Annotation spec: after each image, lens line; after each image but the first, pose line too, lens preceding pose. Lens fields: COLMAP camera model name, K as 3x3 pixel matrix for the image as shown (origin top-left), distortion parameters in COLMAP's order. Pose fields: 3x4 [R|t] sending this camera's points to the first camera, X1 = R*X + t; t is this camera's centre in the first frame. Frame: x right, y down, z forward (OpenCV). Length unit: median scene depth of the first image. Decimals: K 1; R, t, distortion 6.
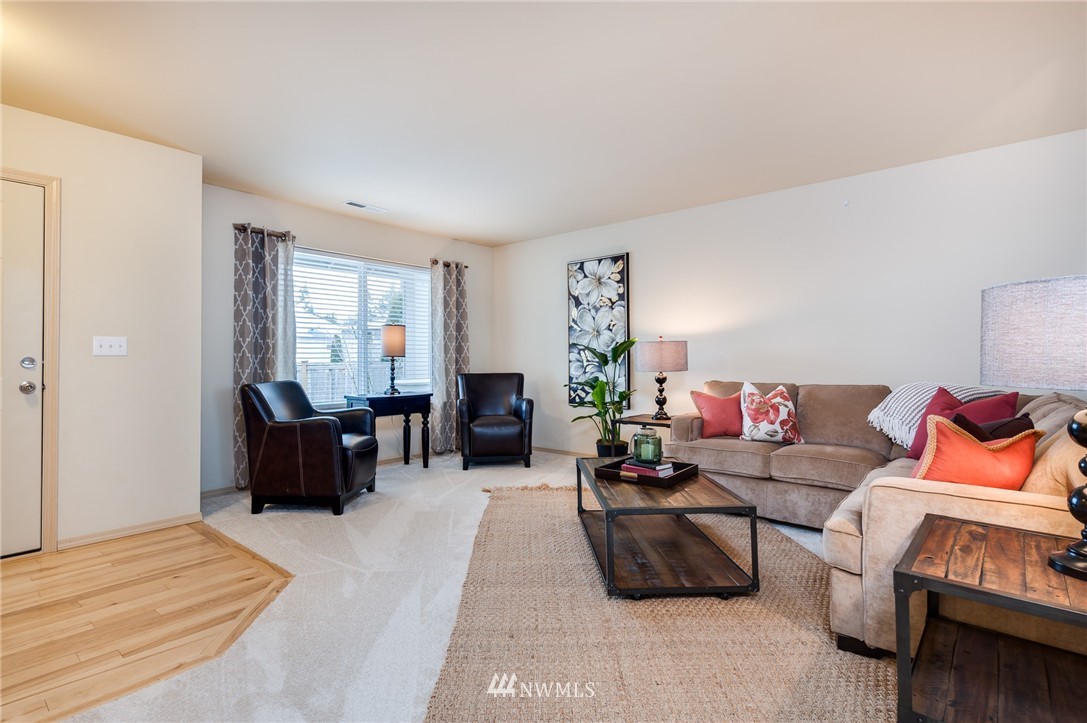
lens RADIAL K [[522.0, 0, 542.6], [0, 522.0, 348.4], [0, 0, 1]] dist [0.000201, -0.000013]
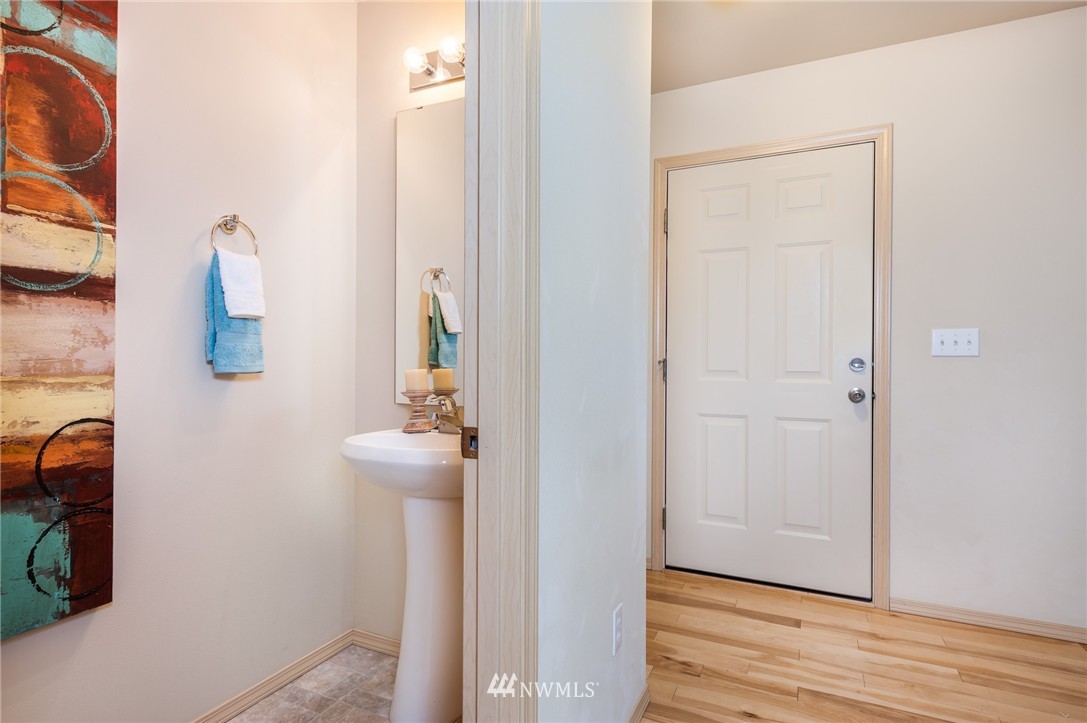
lens RADIAL K [[578.8, 0, 536.9], [0, 578.8, 363.8], [0, 0, 1]] dist [0.018980, -0.002625]
pose [[0.253413, 0.013746, -0.967261, -0.116342], [0.015462, 0.999714, 0.018259, 0.000576], [0.967235, -0.019583, 0.253128, 0.142228]]
